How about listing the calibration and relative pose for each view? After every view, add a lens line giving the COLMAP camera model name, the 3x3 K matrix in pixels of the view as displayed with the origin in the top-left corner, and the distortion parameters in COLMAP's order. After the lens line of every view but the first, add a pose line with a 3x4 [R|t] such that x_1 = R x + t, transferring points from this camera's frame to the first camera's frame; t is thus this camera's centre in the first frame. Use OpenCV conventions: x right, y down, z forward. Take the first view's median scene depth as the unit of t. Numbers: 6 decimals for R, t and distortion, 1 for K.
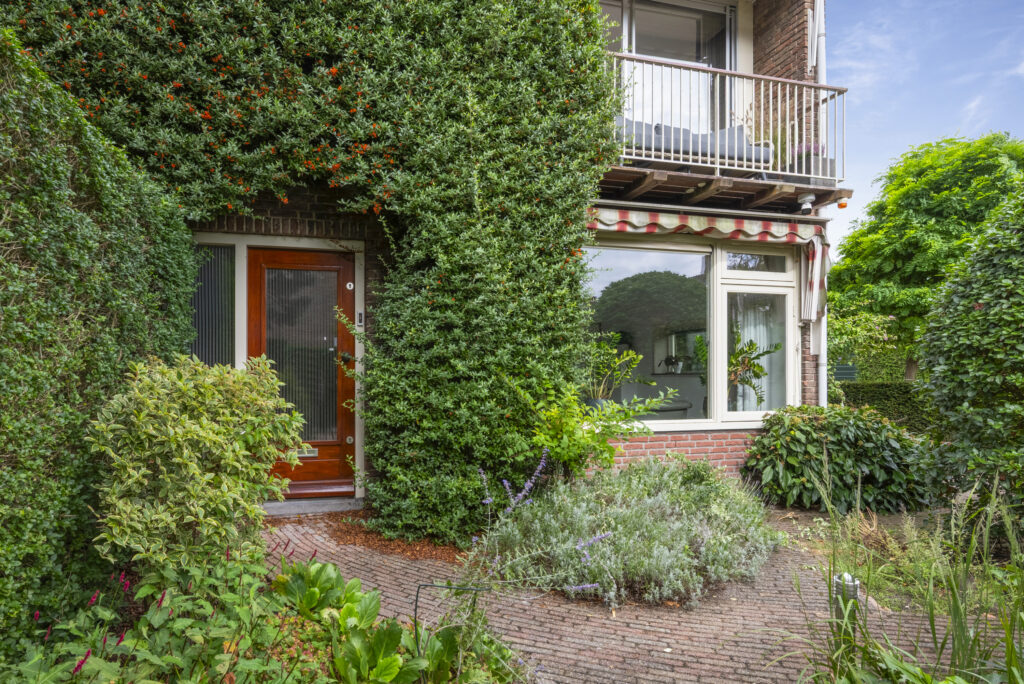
lens RADIAL K [[679.2, 0, 511.1], [0, 679.2, 367.2], [0, 0, 1]] dist [0.002413, 0.001413]
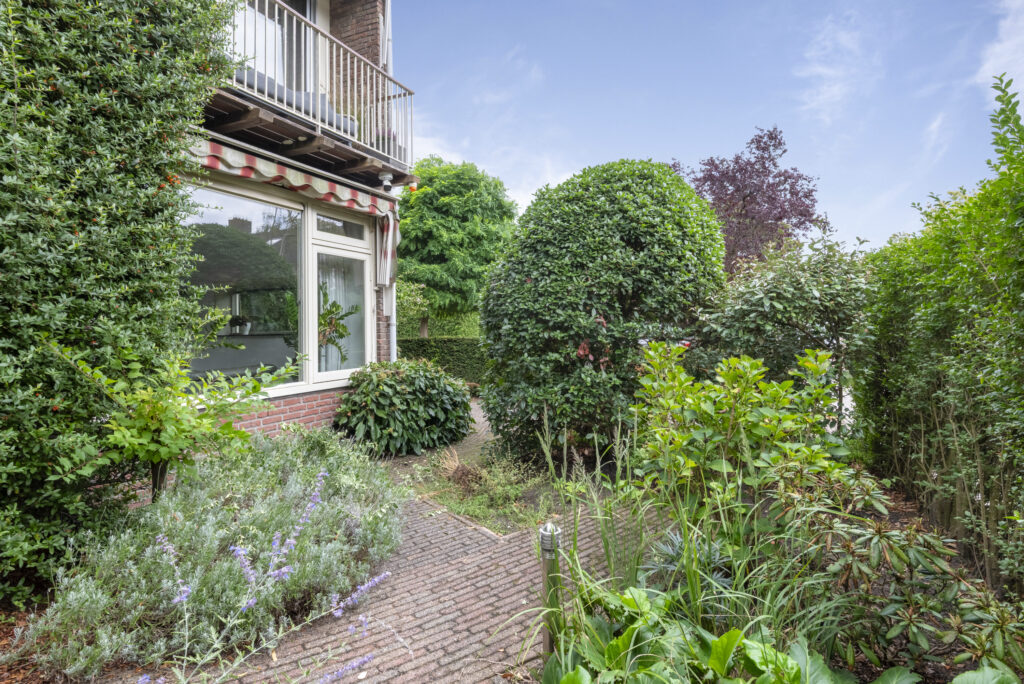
lens RADIAL K [[525.7, 0, 512.1], [0, 525.7, 306.1], [0, 0, 1]] dist [0.000526, 0.000356]
pose [[0.627835, 0.021257, 0.778056, -0.108511], [0.007592, 0.999412, -0.033431, -0.003903], [-0.778309, 0.026896, 0.627305, 0.308788]]
